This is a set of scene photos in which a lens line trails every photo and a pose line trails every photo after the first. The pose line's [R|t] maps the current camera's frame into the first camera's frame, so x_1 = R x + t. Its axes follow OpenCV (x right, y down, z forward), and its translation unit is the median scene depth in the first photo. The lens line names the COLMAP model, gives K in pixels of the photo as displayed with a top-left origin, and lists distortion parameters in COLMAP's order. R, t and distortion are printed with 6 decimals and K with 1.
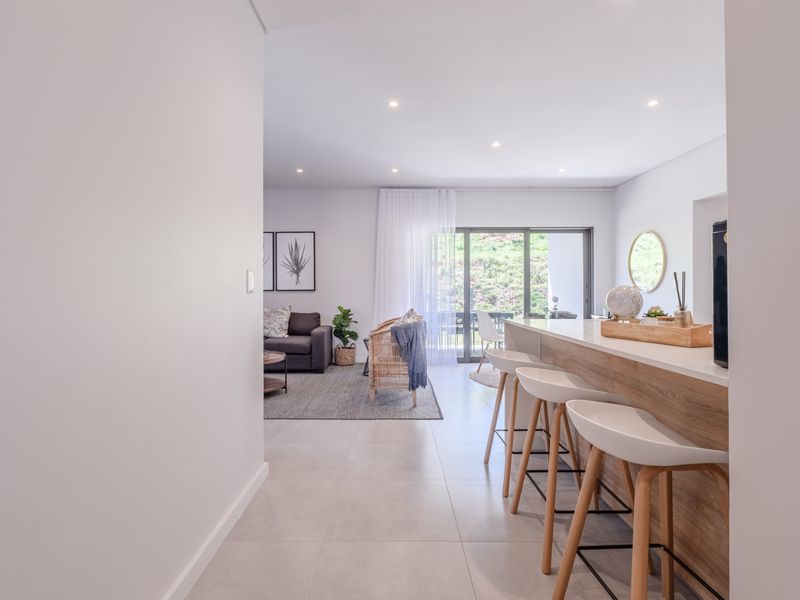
lens RADIAL K [[426.3, 0, 396.8], [0, 426.3, 290.8], [0, 0, 1]] dist [-0.000549, -0.000073]
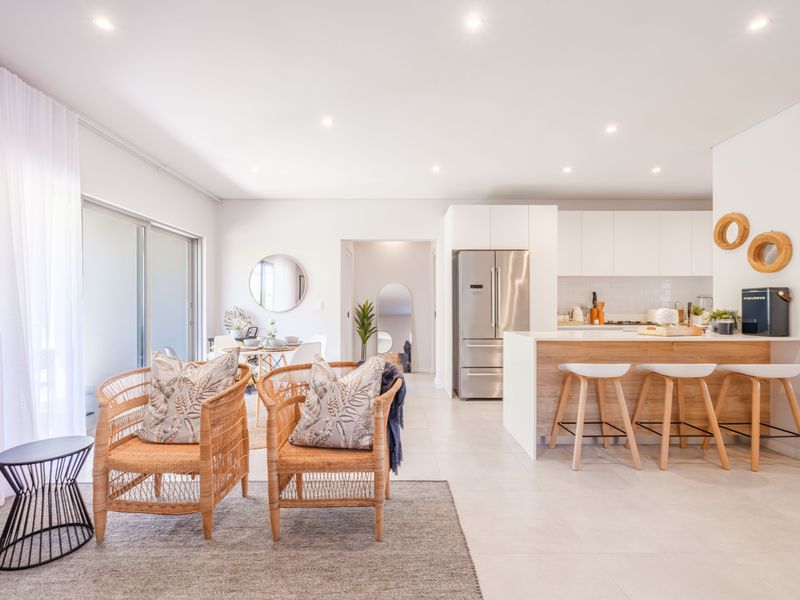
lens RADIAL K [[379.3, 0, 397.6], [0, 379.3, 308.9], [0, 0, 1]] dist [-0.000155, 0.000279]
pose [[0.010835, -0.002759, 0.999937, -0.325134], [0.001852, 0.999995, 0.002739, -0.004517], [-0.999940, 0.001823, 0.010840, 0.616928]]
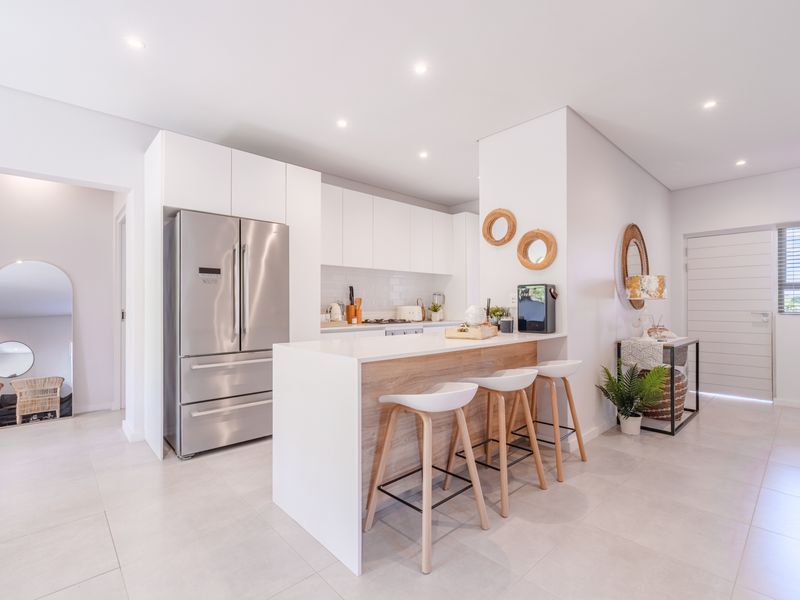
lens RADIAL K [[381.4, 0, 401.4], [0, 381.4, 302.2], [0, 0, 1]] dist [-0.000506, -0.000159]
pose [[-0.671496, 0.005195, 0.740990, -0.089067], [0.001586, 0.999983, -0.005574, -0.004433], [-0.741006, -0.002567, -0.671493, 0.610382]]
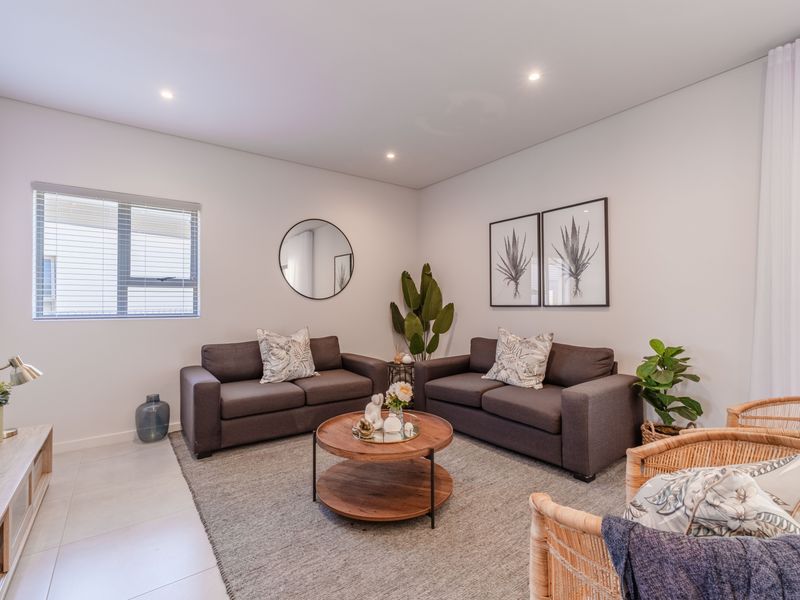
lens RADIAL K [[381.4, 0, 401.4], [0, 381.4, 302.2], [0, 0, 1]] dist [-0.000506, -0.000159]
pose [[0.595824, -0.005959, -0.803093, 0.040982], [0.003514, 0.999982, -0.004813, -0.004542], [0.803108, 0.000046, 0.595834, 0.515282]]
